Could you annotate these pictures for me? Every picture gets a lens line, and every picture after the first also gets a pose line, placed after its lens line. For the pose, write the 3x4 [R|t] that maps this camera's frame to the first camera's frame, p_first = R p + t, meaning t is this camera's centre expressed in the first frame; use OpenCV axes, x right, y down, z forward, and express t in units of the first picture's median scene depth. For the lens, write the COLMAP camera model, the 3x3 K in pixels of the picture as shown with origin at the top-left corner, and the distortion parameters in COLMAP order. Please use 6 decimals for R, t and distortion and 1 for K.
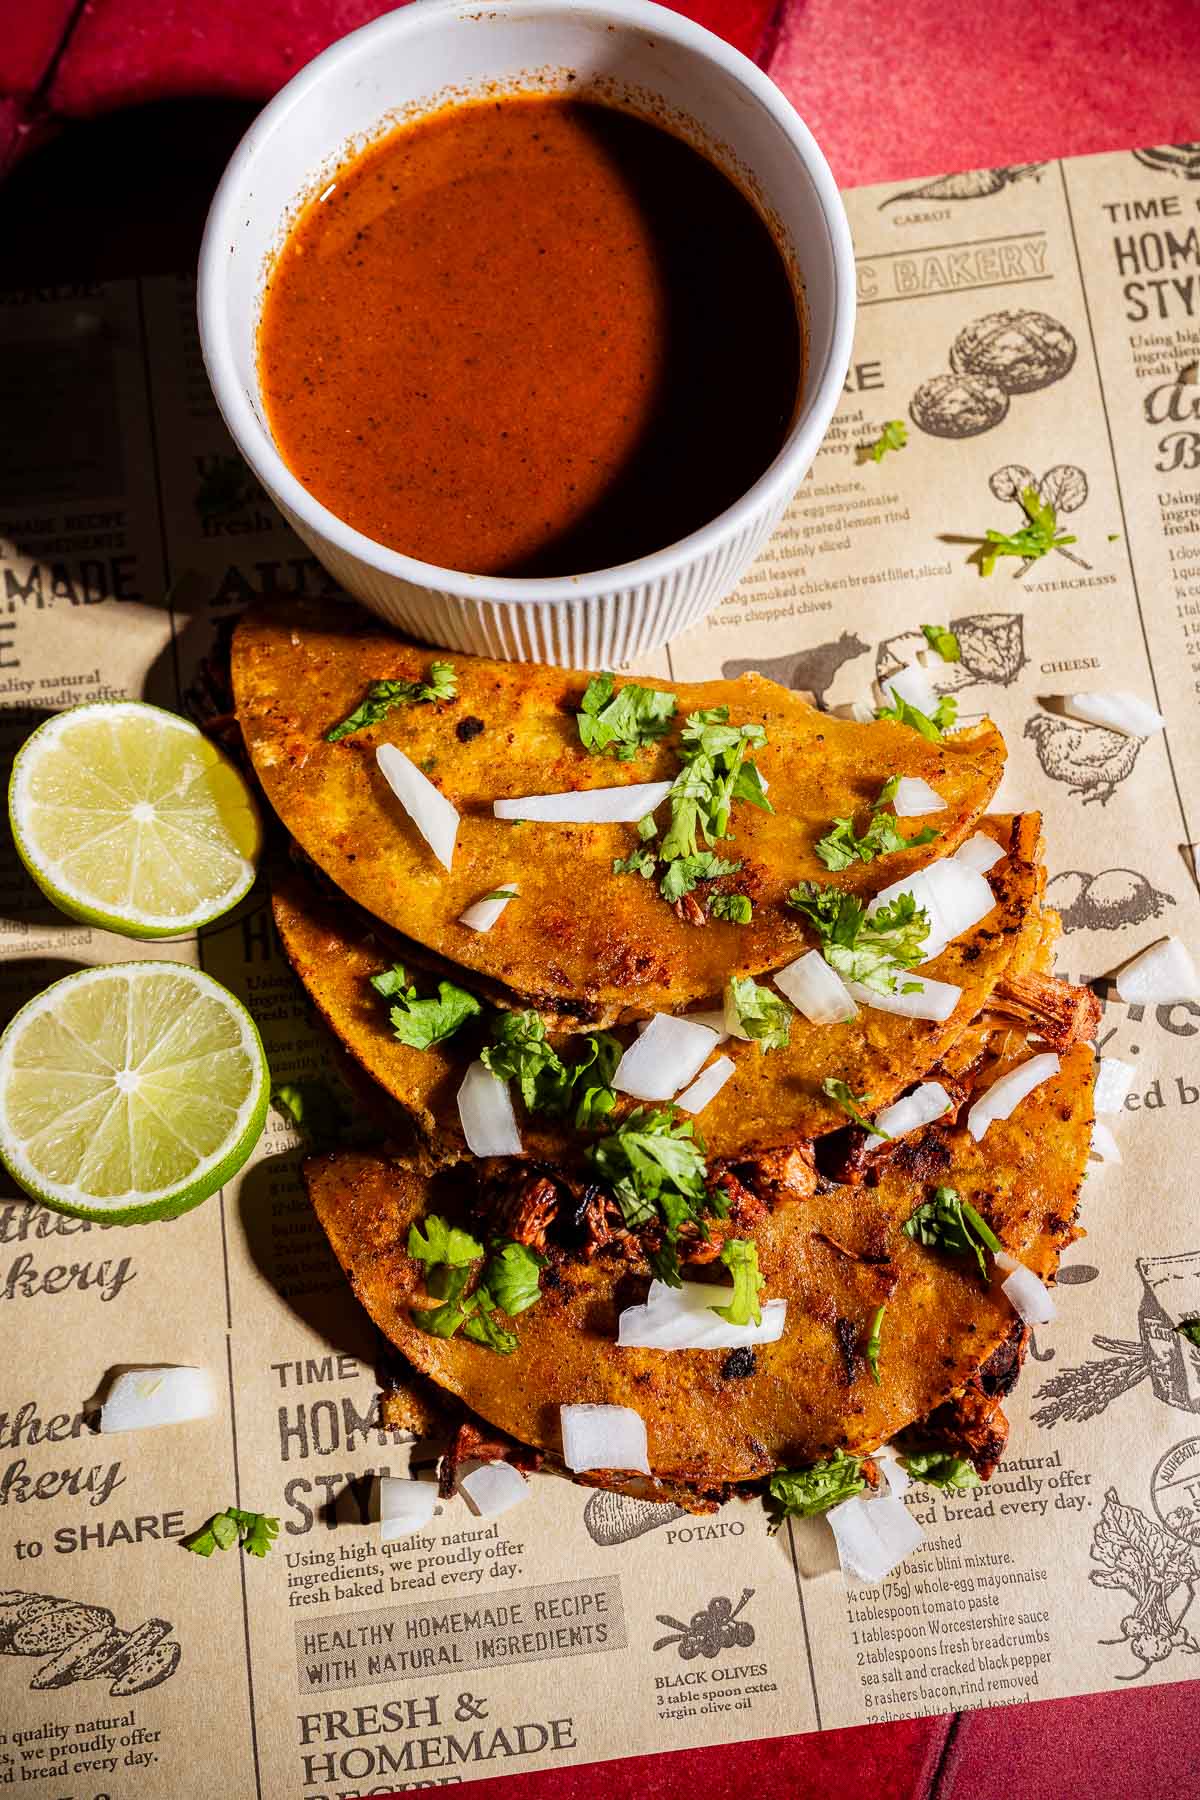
lens RADIAL K [[1809.6, 0, 533.1], [0, 1809.6, 880.4], [0, 0, 1]] dist [0.148108, -0.168060]
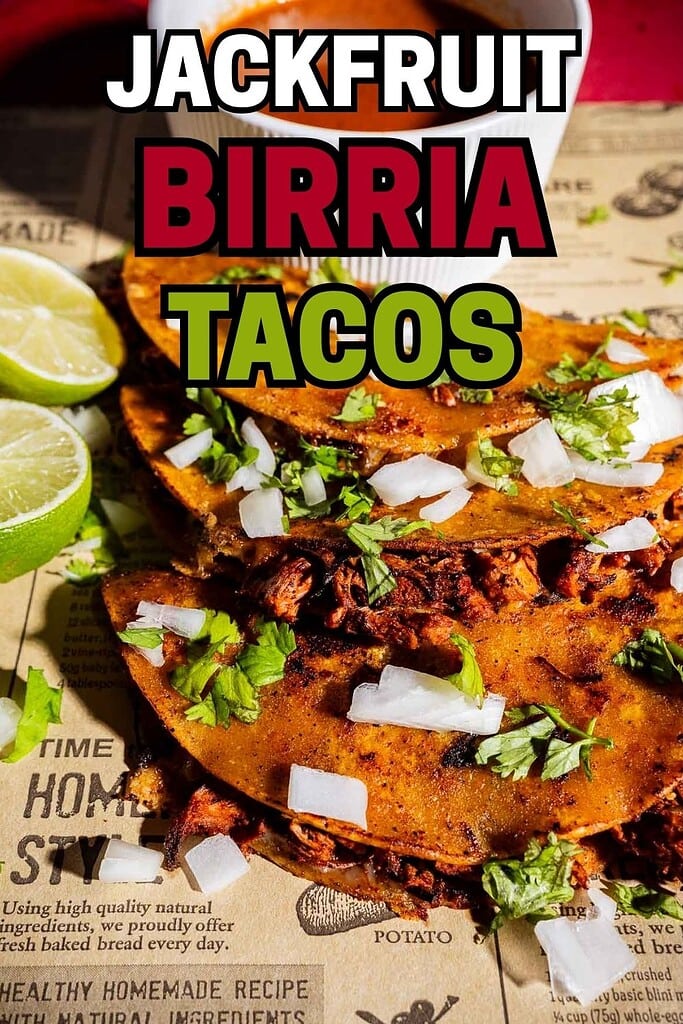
lens RADIAL K [[1029.4, 0, 303.4], [0, 1029.4, 500.9], [0, 0, 1]] dist [0.148108, -0.168060]
pose [[0.991443, 0.117356, -0.057175, 0.039119], [-0.130537, 0.895479, -0.425531, 0.399046], [0.001260, 0.429353, 0.903136, 0.378132]]
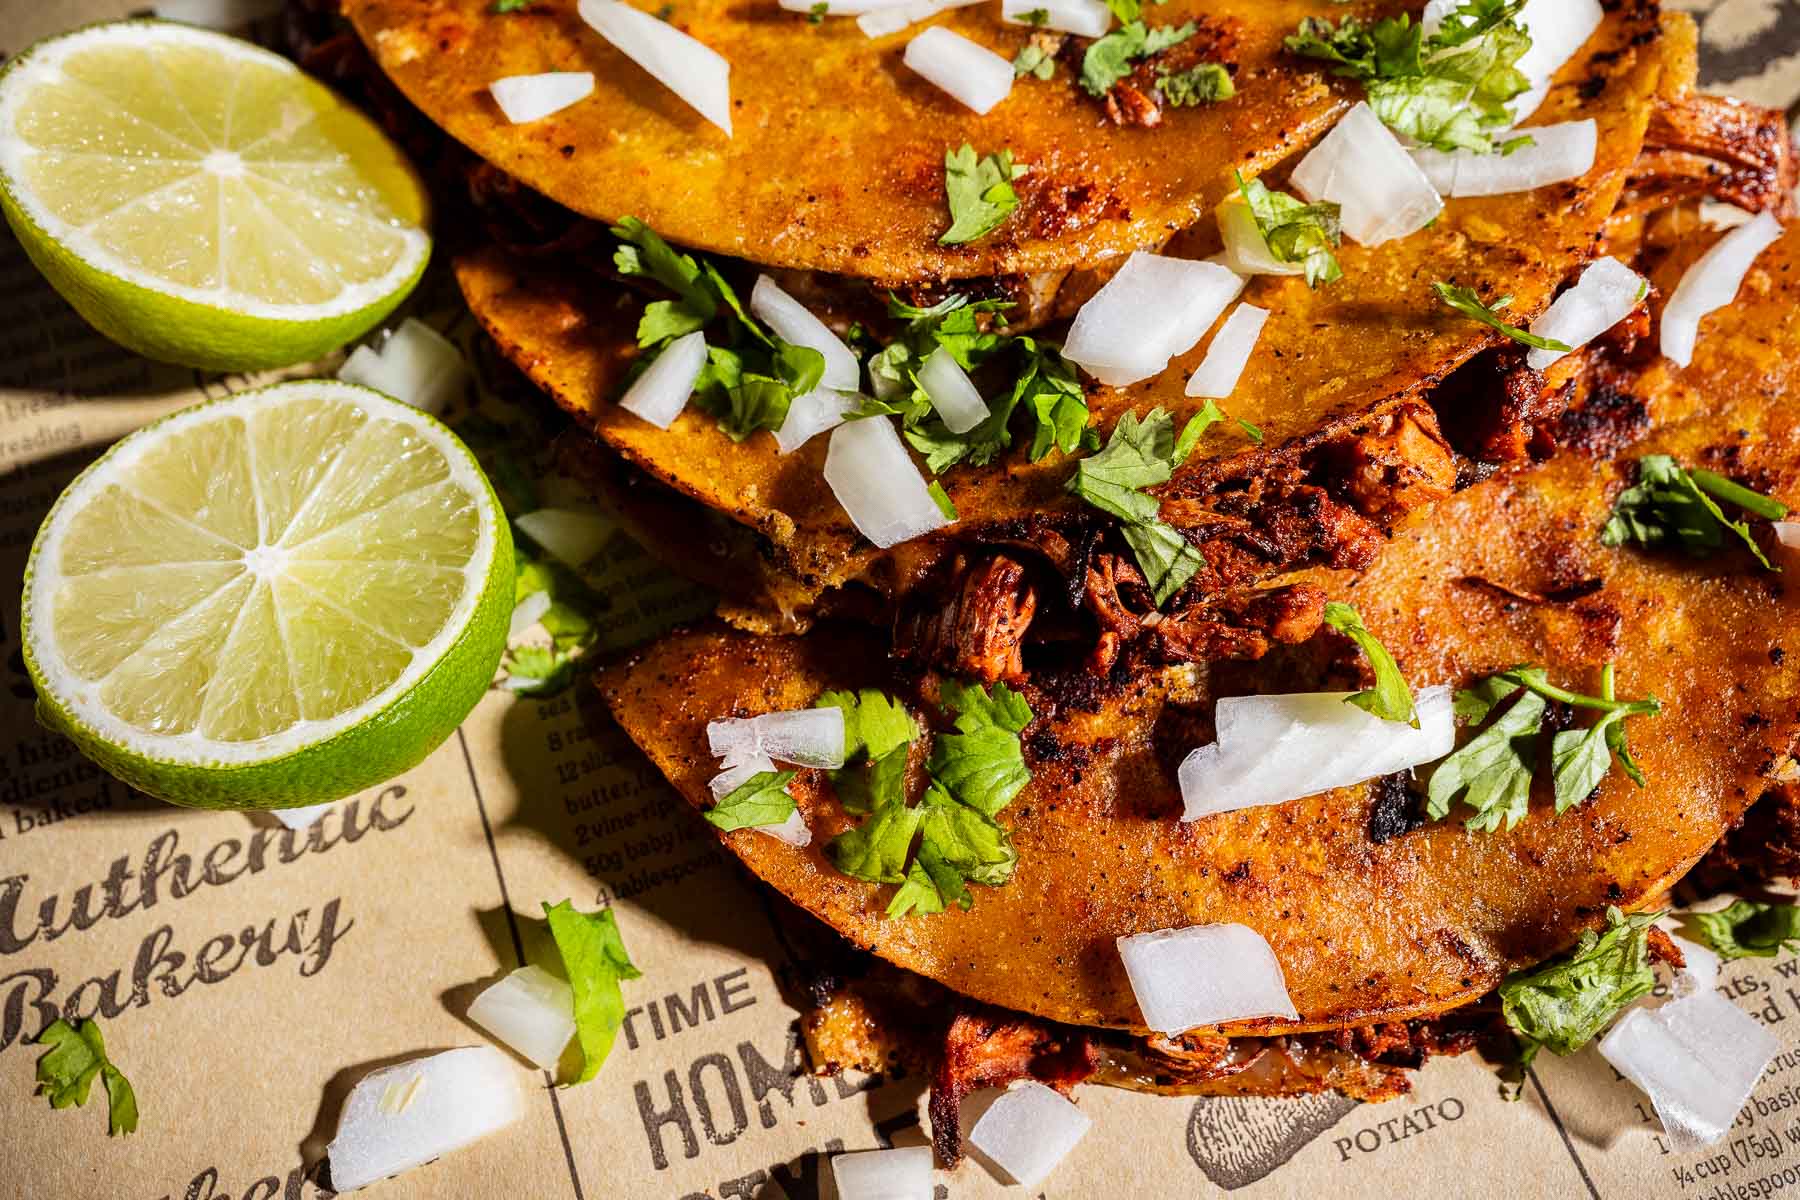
lens RADIAL K [[1809.6, 0, 851.7], [0, 1809.6, 578.9], [0, 0, 1]] dist [0.148108, -0.168060]
pose [[0.976978, -0.206984, 0.051684, -0.069770], [0.212080, 0.968561, -0.130046, 0.229343], [-0.023142, 0.138013, 0.990160, 0.411000]]
